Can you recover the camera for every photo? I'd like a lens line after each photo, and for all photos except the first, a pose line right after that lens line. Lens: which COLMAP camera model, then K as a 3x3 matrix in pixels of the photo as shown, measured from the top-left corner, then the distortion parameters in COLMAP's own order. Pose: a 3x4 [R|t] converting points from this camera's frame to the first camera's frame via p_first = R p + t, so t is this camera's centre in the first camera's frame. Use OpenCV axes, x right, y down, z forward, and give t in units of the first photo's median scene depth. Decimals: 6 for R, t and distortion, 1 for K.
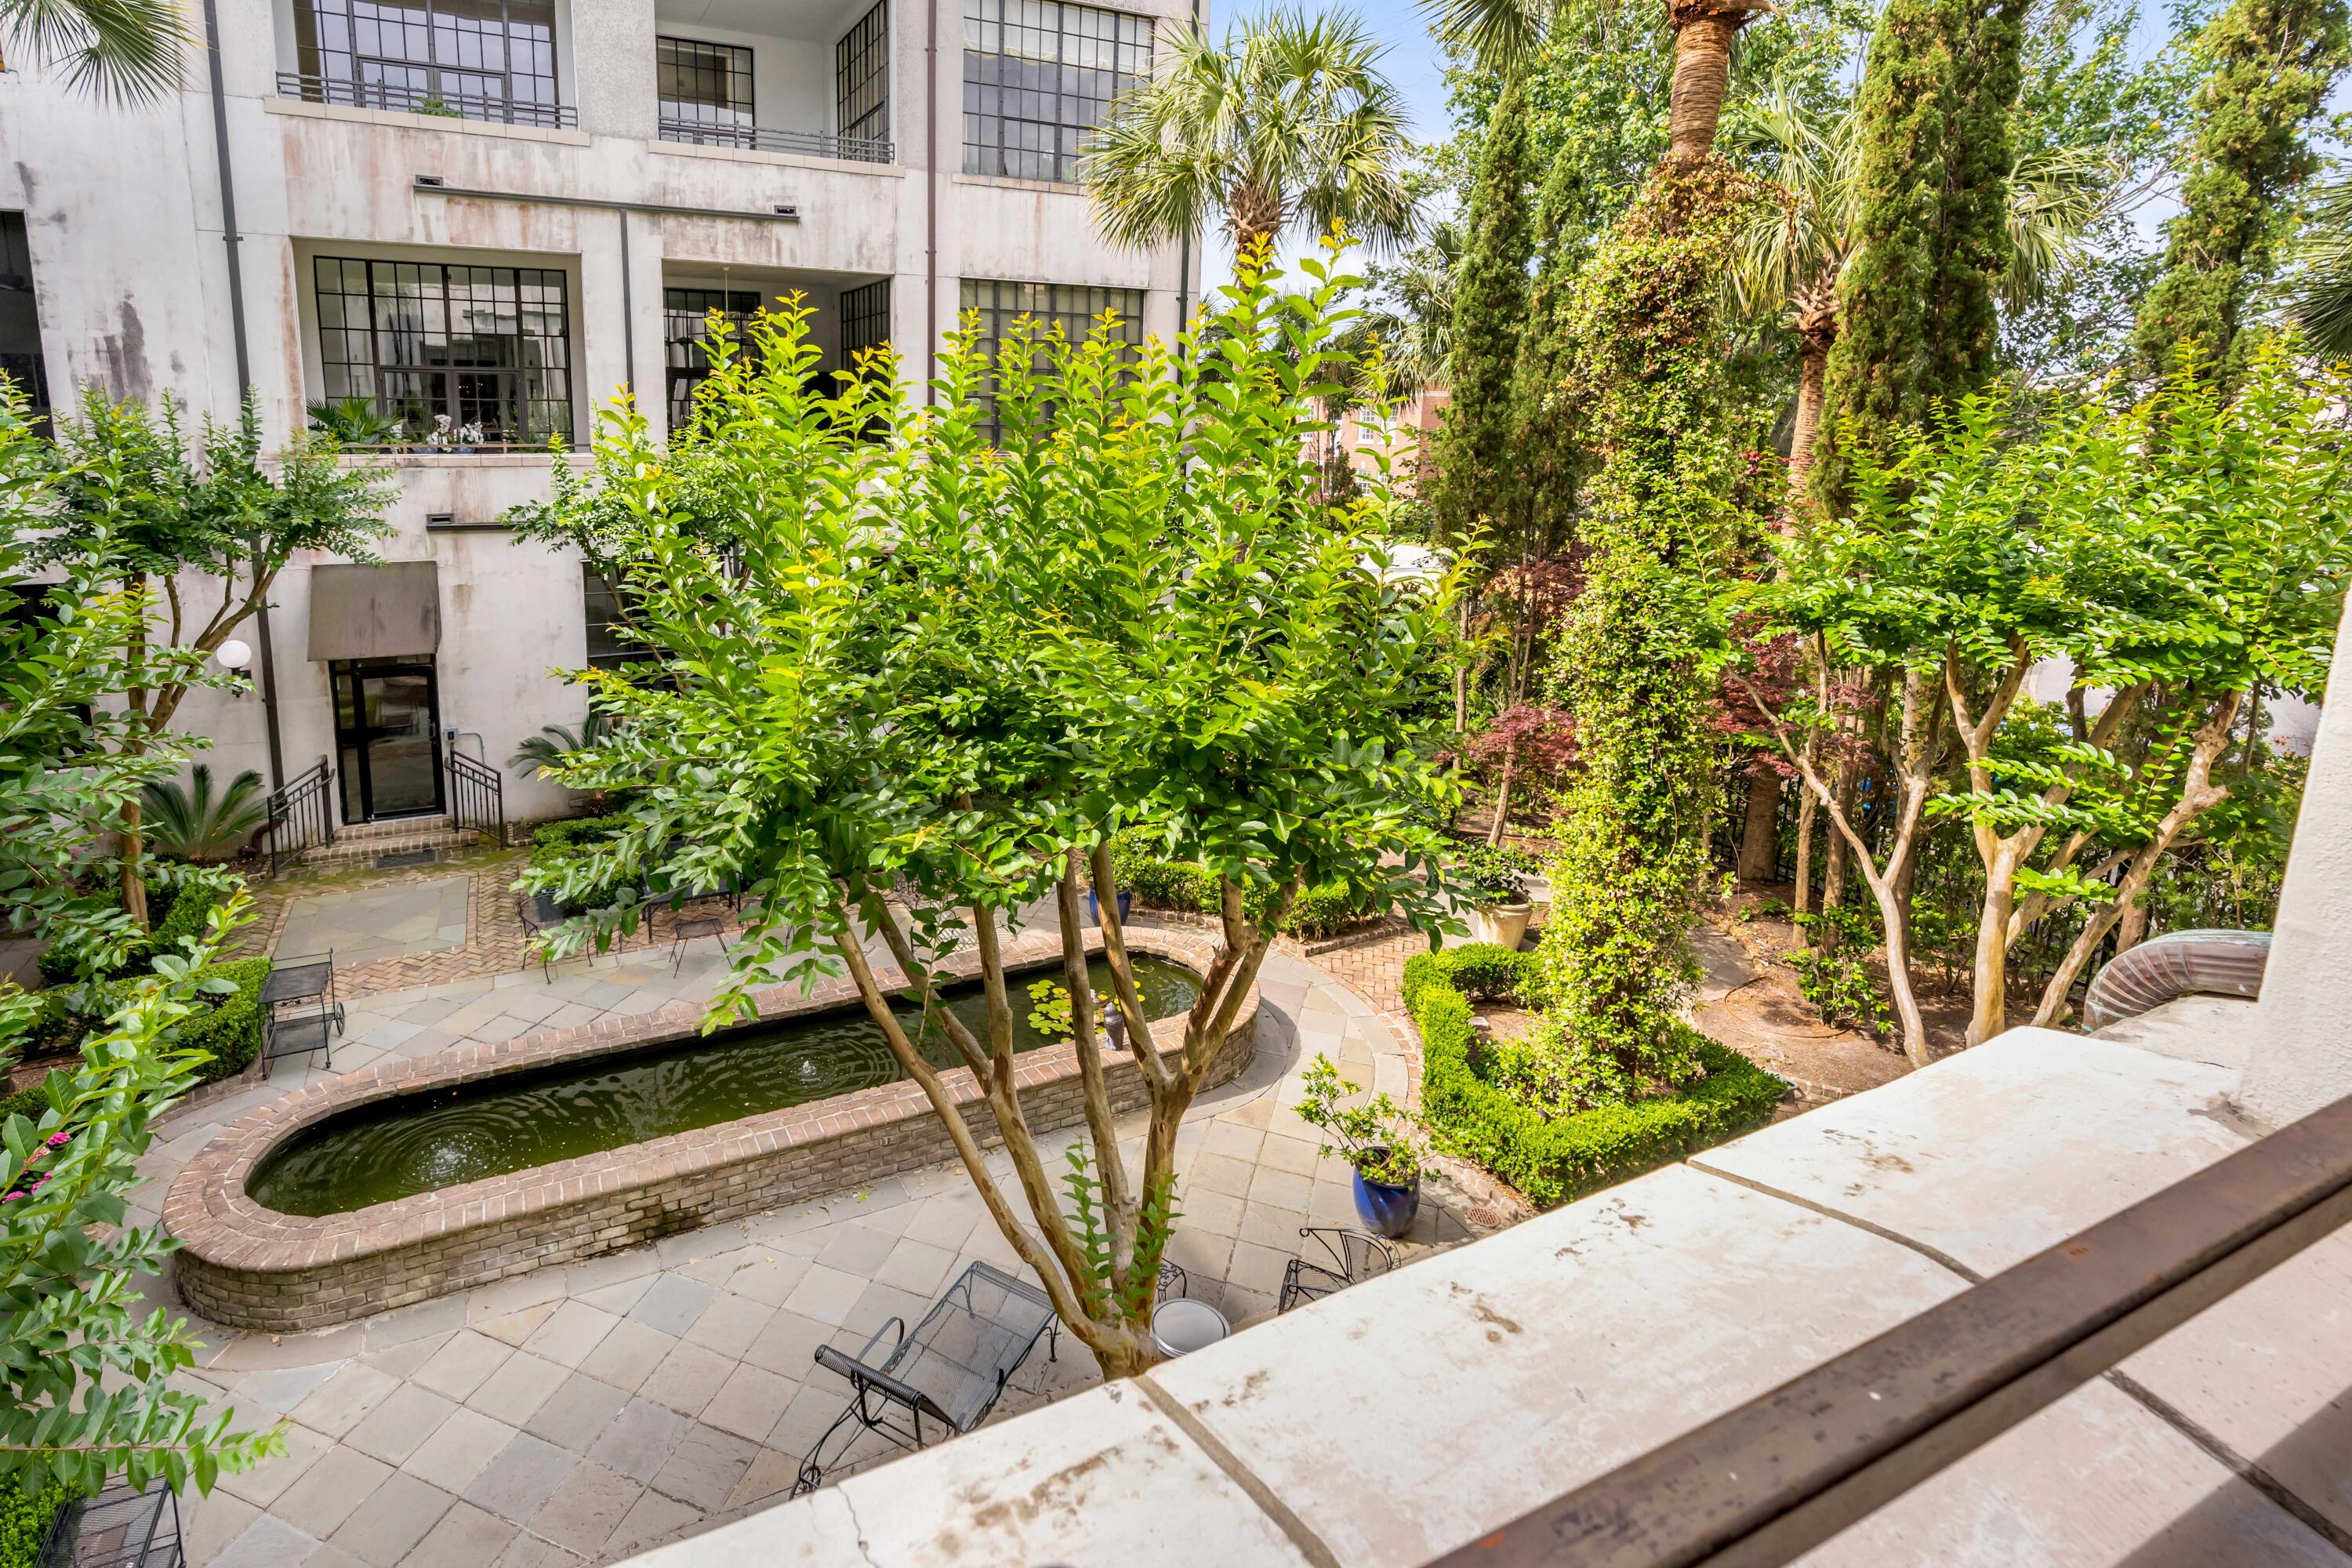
lens RADIAL K [[1553.0, 0, 1177.3], [0, 1553.0, 778.9], [0, 0, 1]] dist [-0.005539, 0.006187]
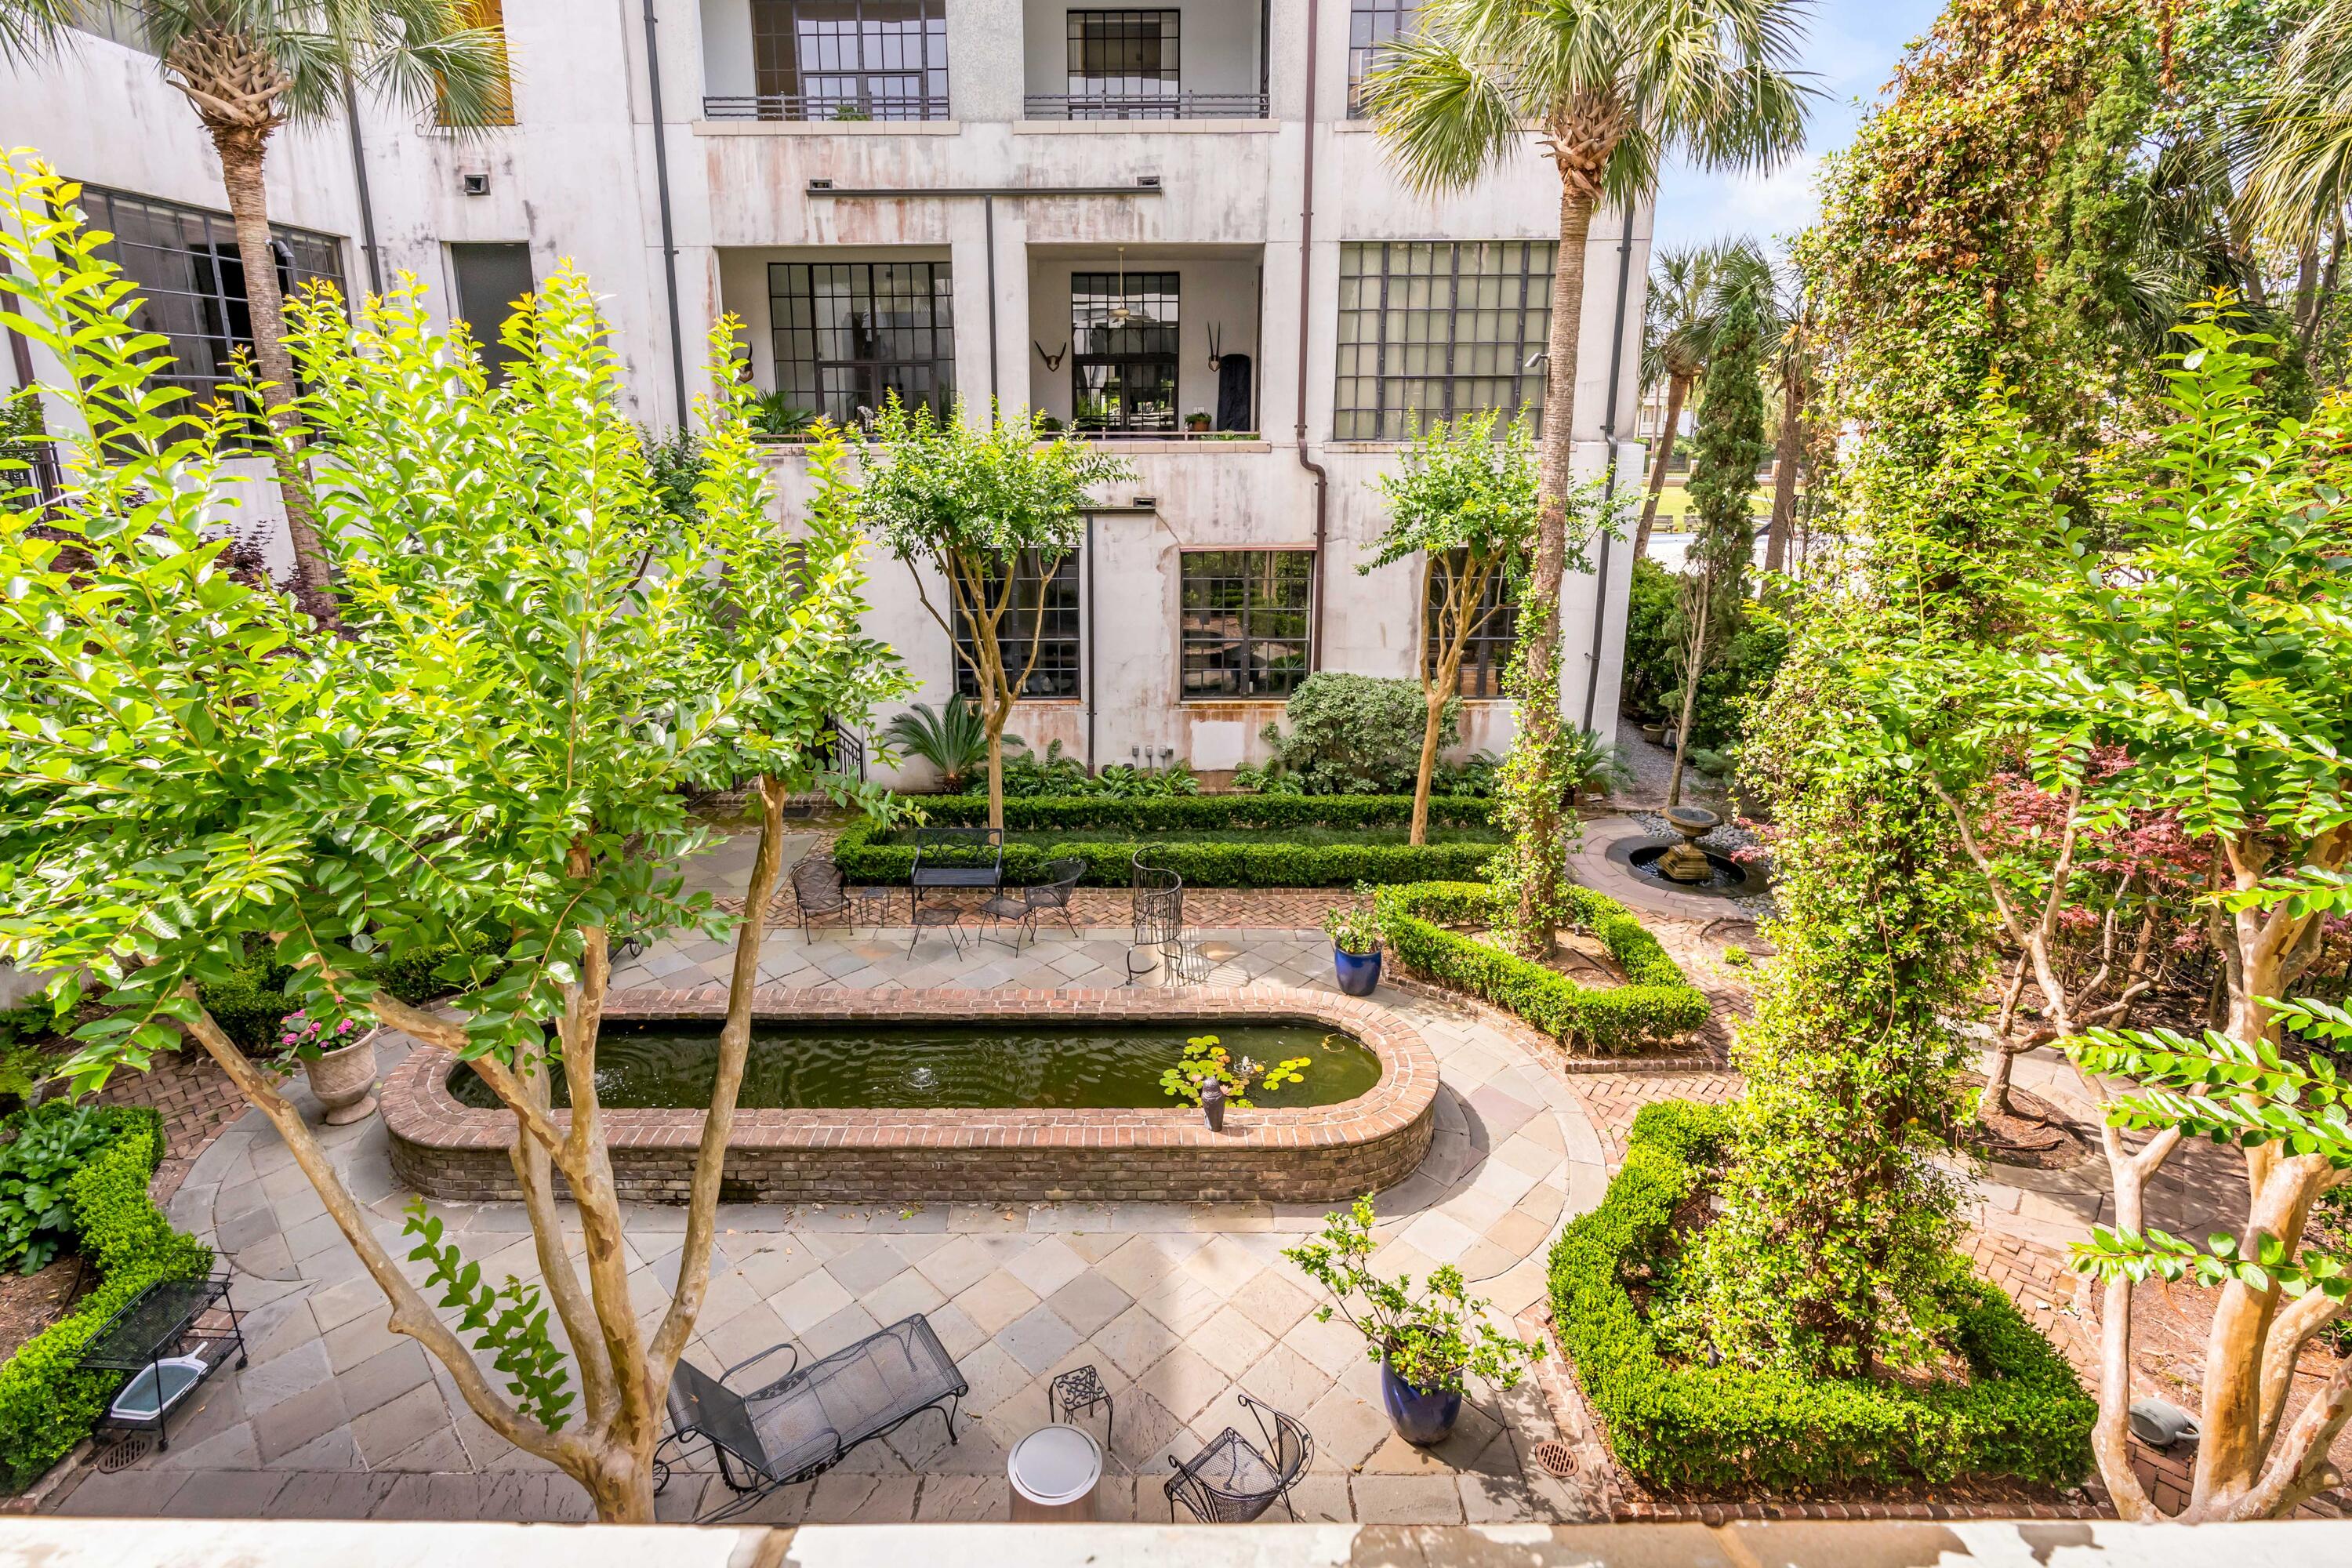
lens RADIAL K [[1553.0, 0, 1160.1], [0, 1553.0, 852.3], [0, 0, 1]] dist [-0.005539, 0.006187]
pose [[0.830140, 0.140074, -0.539674, 0.335235], [-0.111526, 0.990083, 0.085427, -0.045304], [0.546288, -0.010729, 0.837529, 0.216858]]
